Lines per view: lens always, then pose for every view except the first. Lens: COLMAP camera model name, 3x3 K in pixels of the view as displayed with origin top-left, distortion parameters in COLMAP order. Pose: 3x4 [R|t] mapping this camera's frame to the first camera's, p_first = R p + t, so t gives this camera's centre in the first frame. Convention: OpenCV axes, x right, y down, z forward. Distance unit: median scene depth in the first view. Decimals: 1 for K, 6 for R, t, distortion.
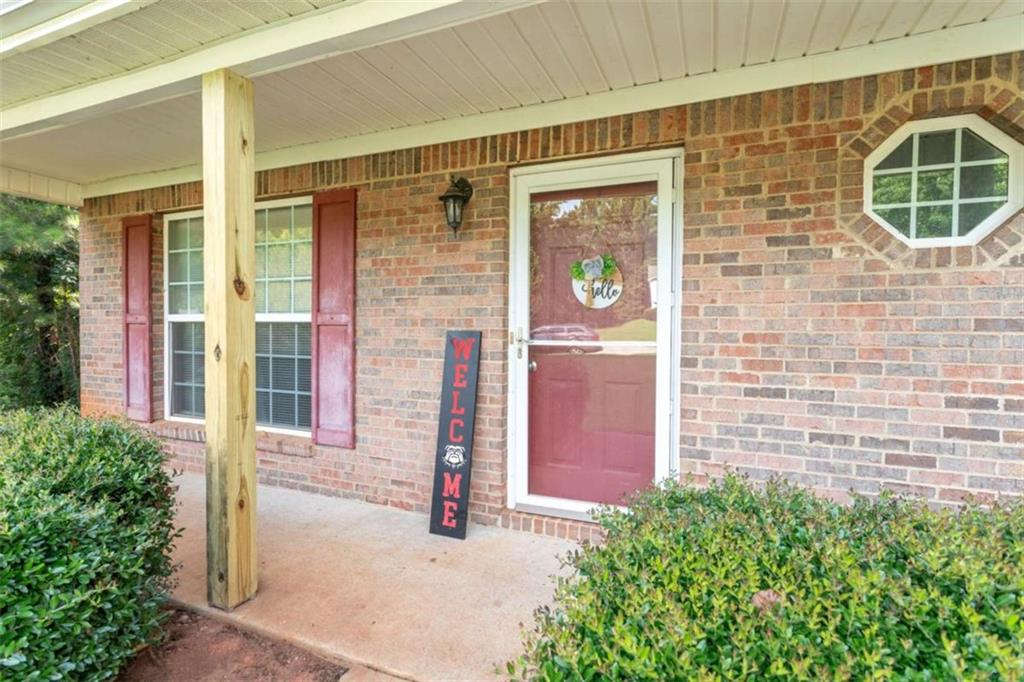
lens RADIAL K [[484.3, 0, 513.5], [0, 484.3, 335.0], [0, 0, 1]] dist [-0.001868, -0.000138]
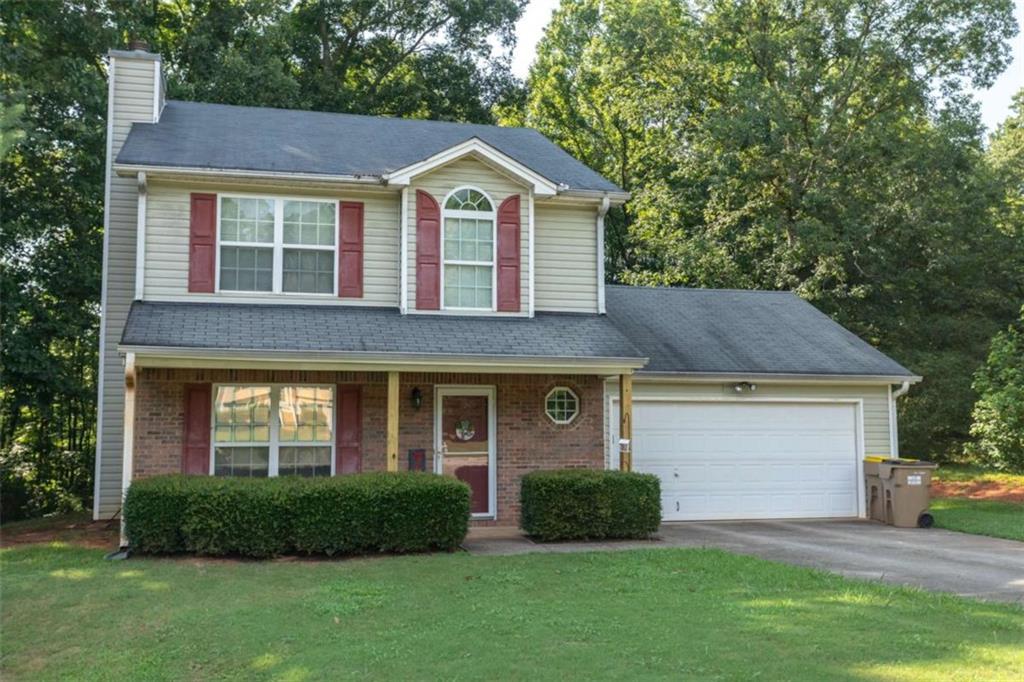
lens RADIAL K [[1058.9, 0, 515.2], [0, 1058.9, 330.8], [0, 0, 1]] dist [0.013117, -0.007299]
pose [[0.794650, 0.052884, 0.604761, -3.778586], [0.017942, 0.993717, -0.110472, -0.003929], [-0.606803, 0.098637, 0.788708, -4.561439]]
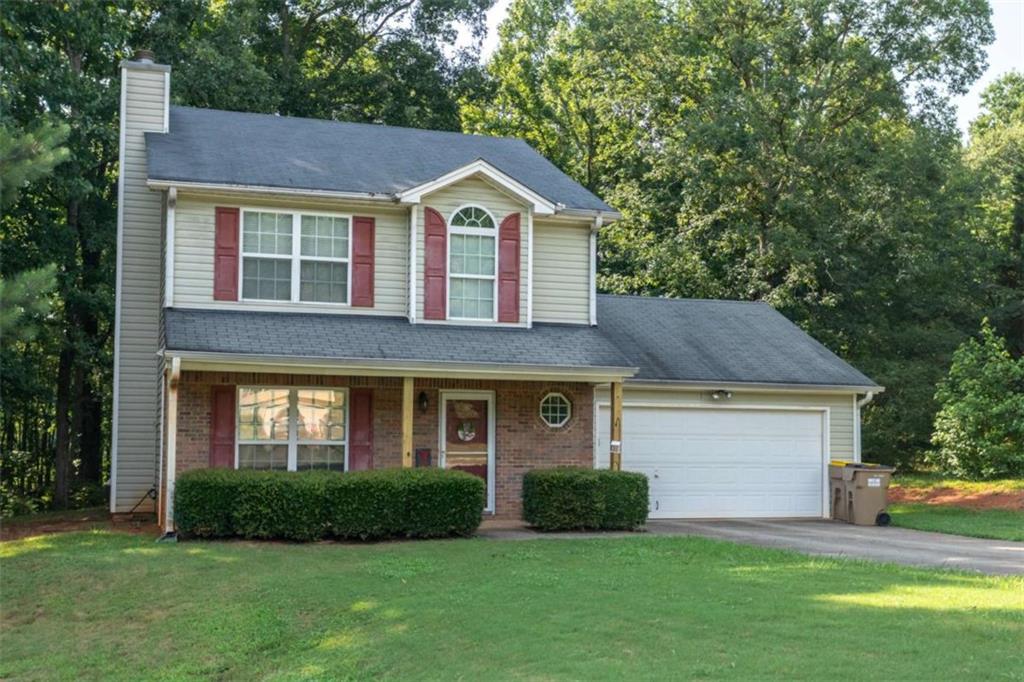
lens RADIAL K [[1196.9, 0, 515.0], [0, 1196.9, 380.5], [0, 0, 1]] dist [0.010363, -0.012616]
pose [[0.757573, 0.035804, 0.651767, -5.076182], [0.007964, 0.997913, -0.064075, 0.054192], [-0.652701, 0.053732, 0.755707, -5.460678]]
